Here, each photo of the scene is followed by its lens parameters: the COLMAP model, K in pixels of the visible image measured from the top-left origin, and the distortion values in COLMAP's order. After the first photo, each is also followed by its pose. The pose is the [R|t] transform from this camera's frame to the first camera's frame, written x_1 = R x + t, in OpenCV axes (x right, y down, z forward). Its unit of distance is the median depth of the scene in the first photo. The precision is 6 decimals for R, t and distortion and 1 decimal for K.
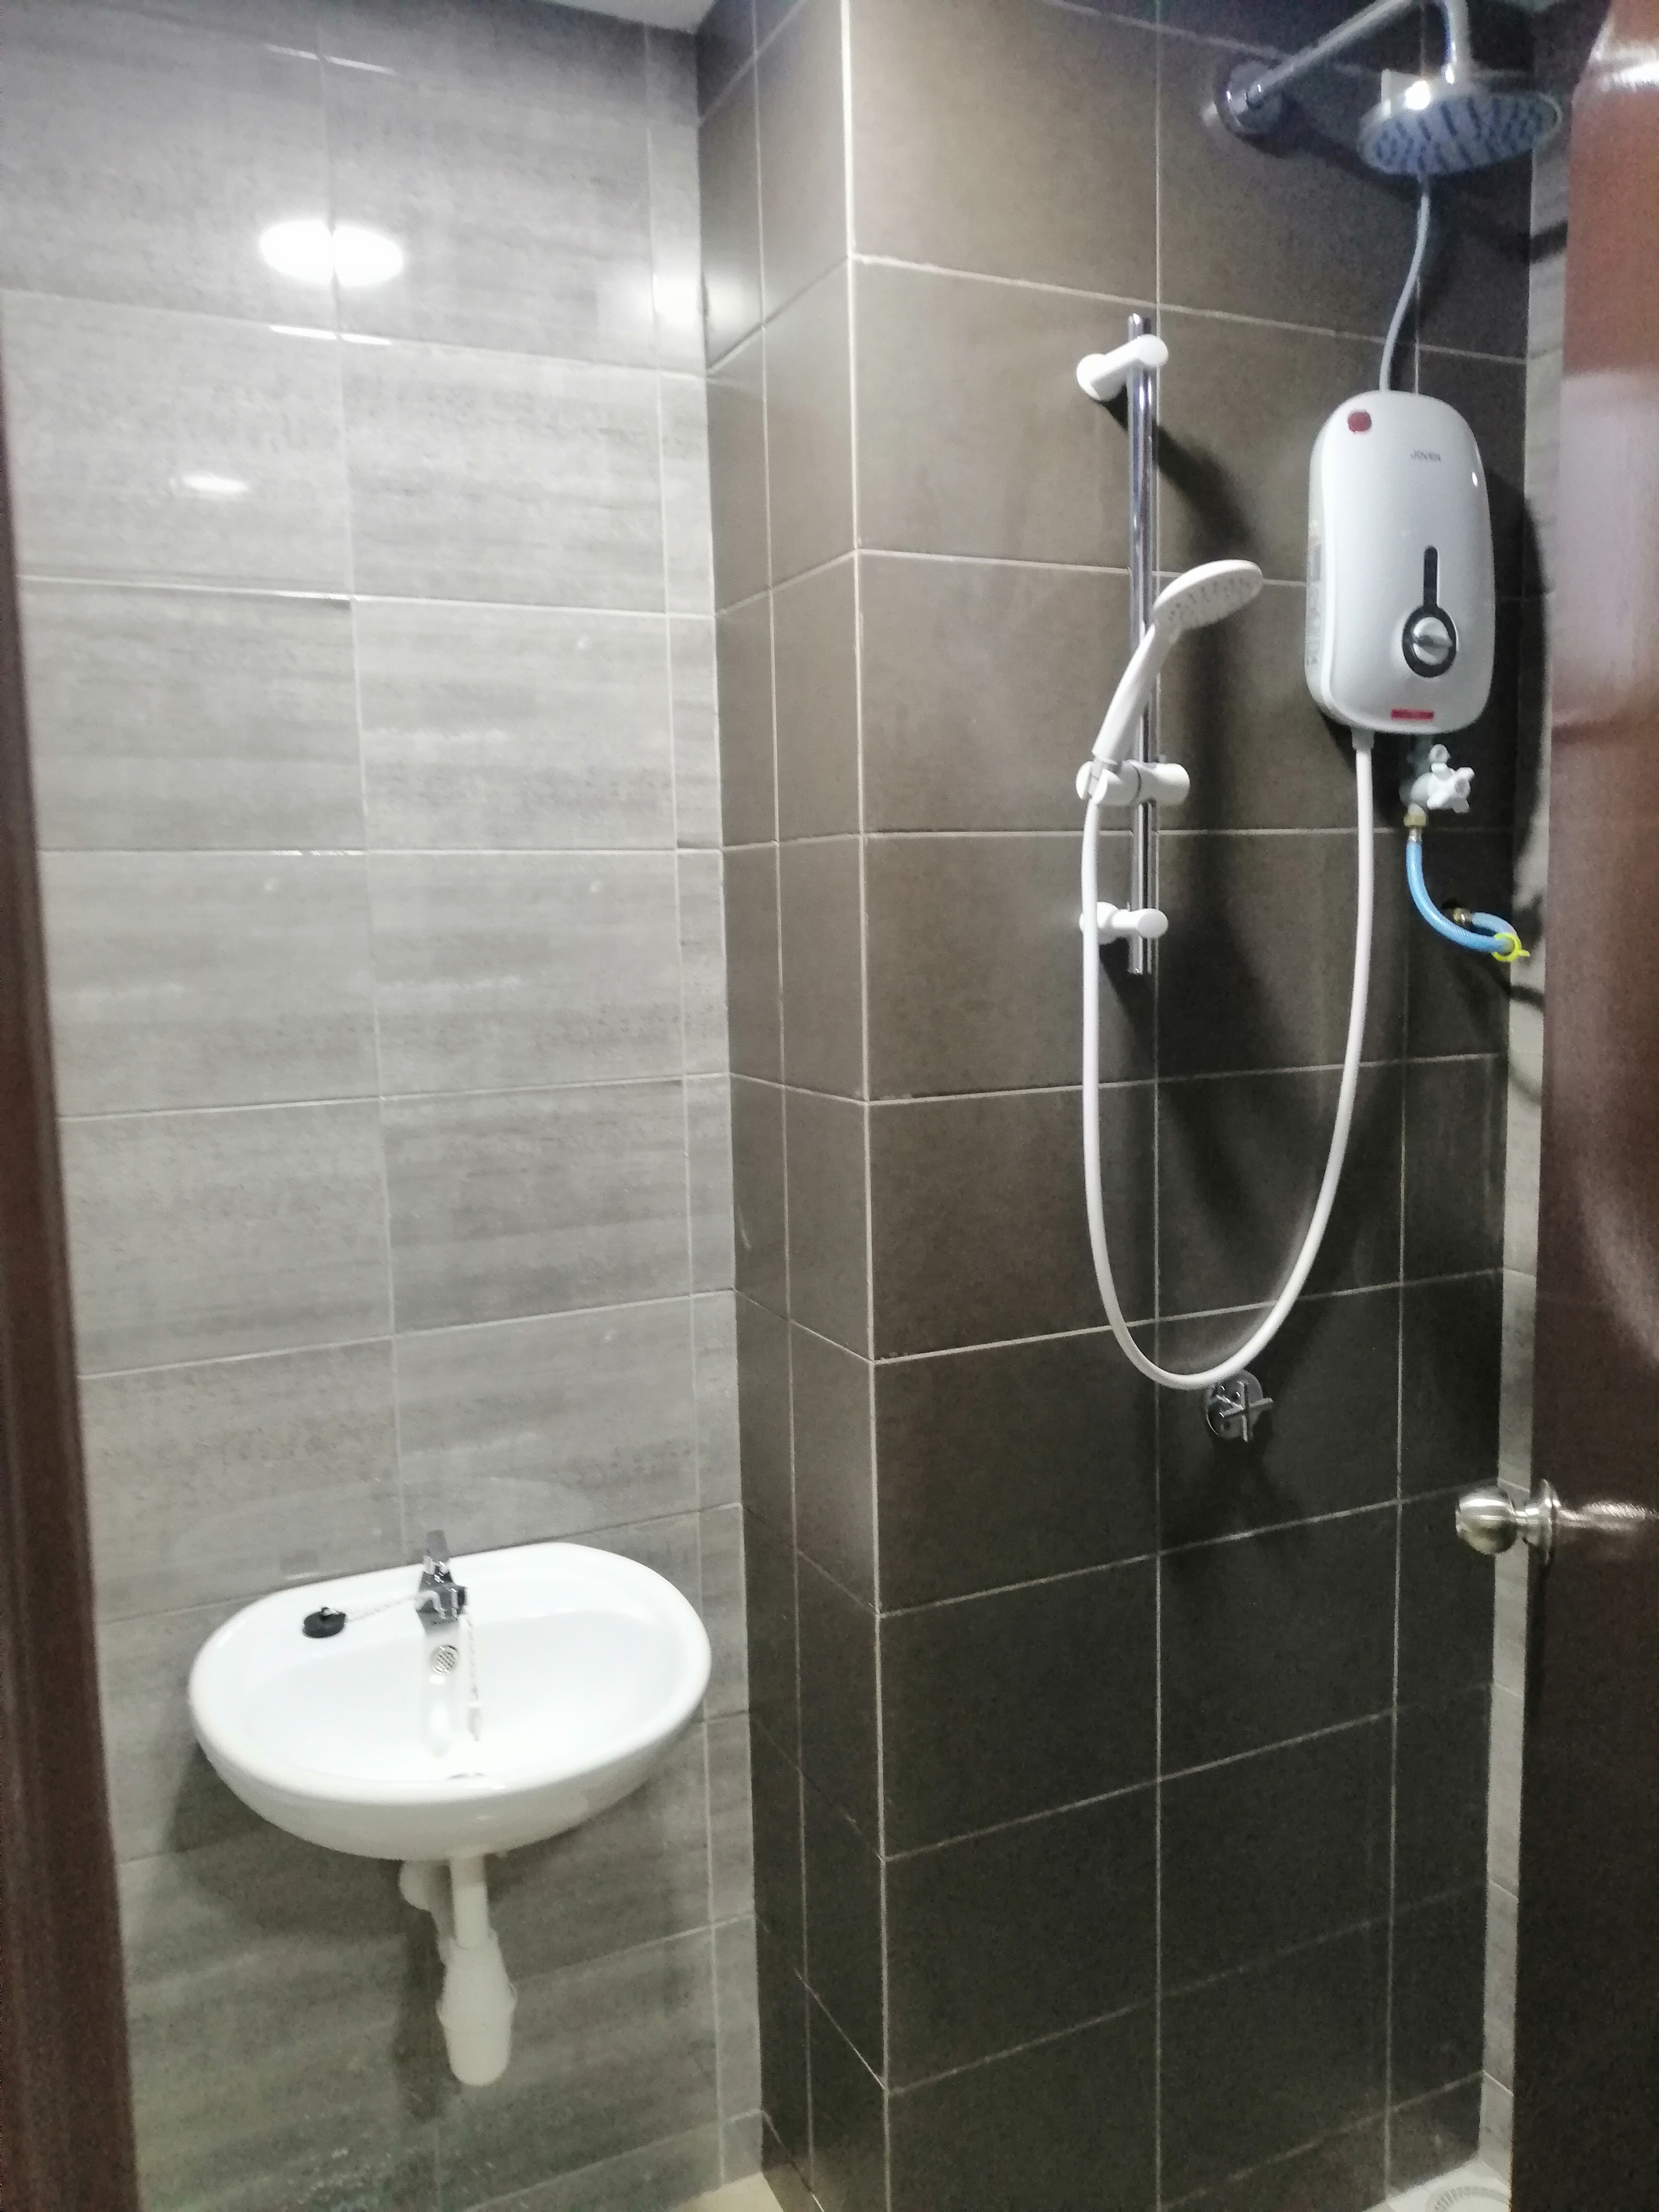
lens RADIAL K [[1651.2, 0, 829.5], [0, 1651.2, 1106.0], [0, 0, 1]] dist [0.025365, -0.042224]
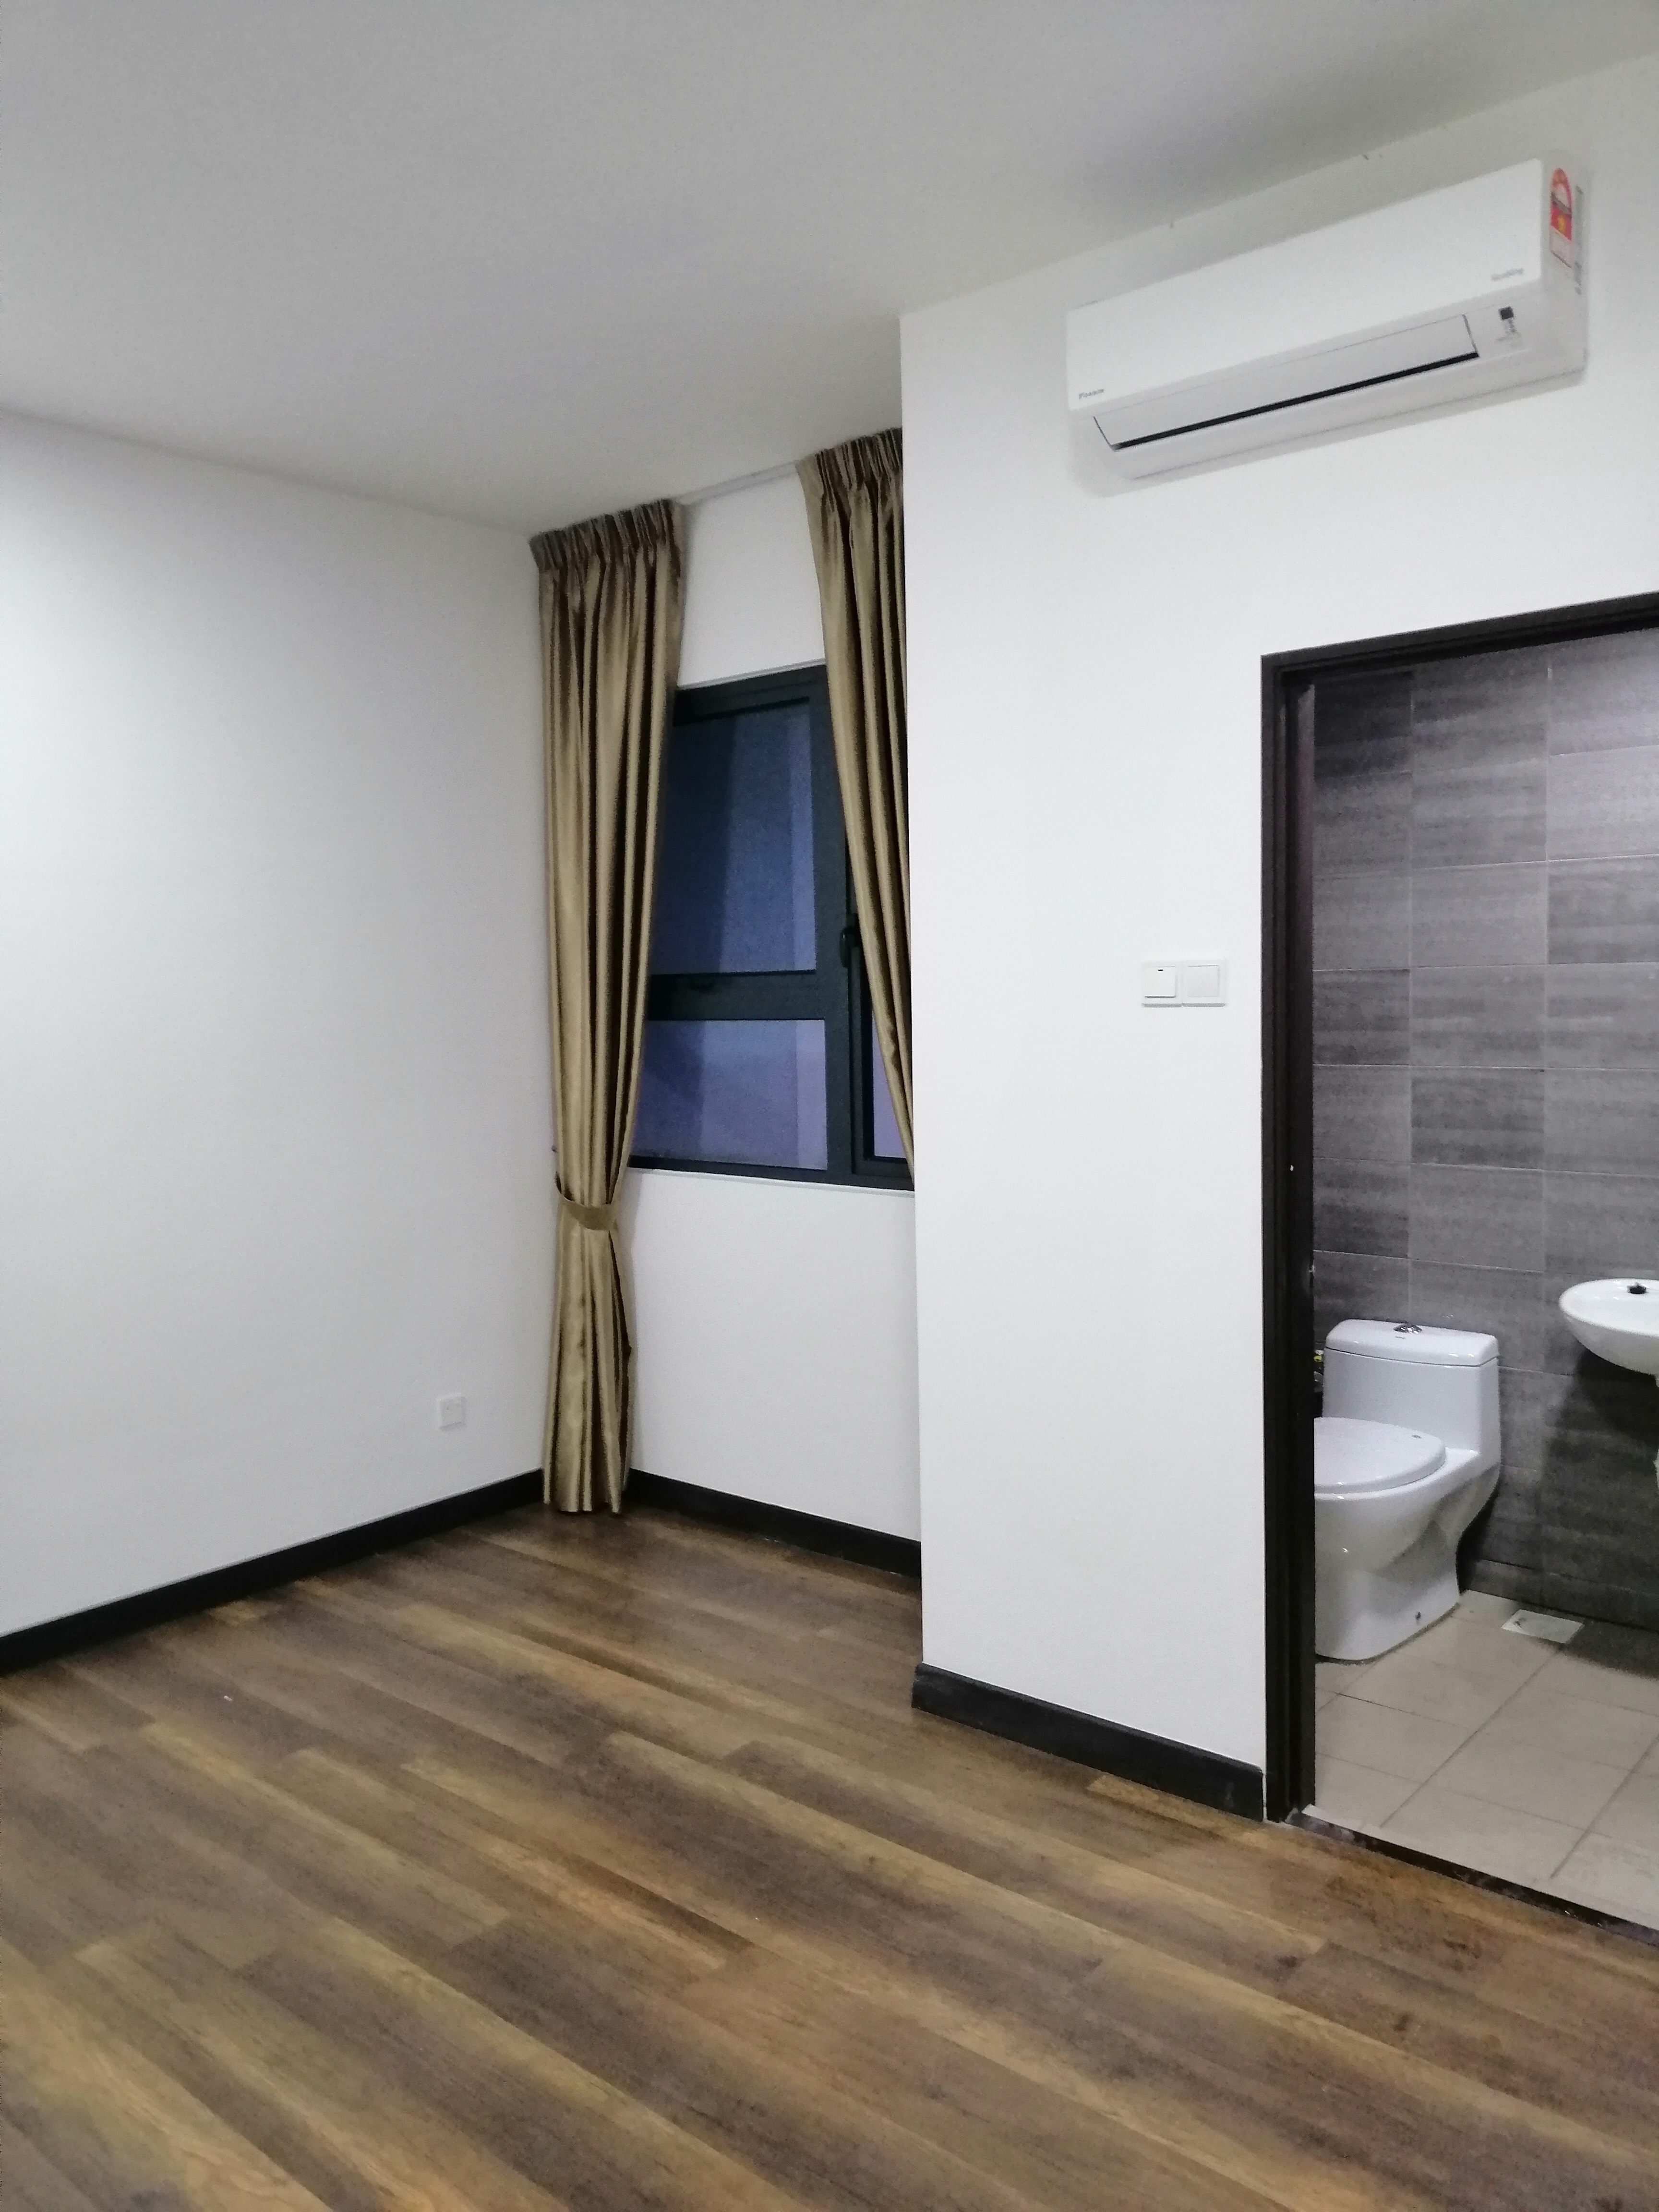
lens RADIAL K [[1666.5, 0, 832.2], [0, 1666.5, 1095.5], [0, 0, 1]] dist [0.000725, 0.001264]
pose [[0.413786, 0.084054, -0.906486, 1.407025], [-0.089422, 0.994666, 0.051412, 0.017962], [0.905972, 0.059786, 0.419095, -1.093477]]
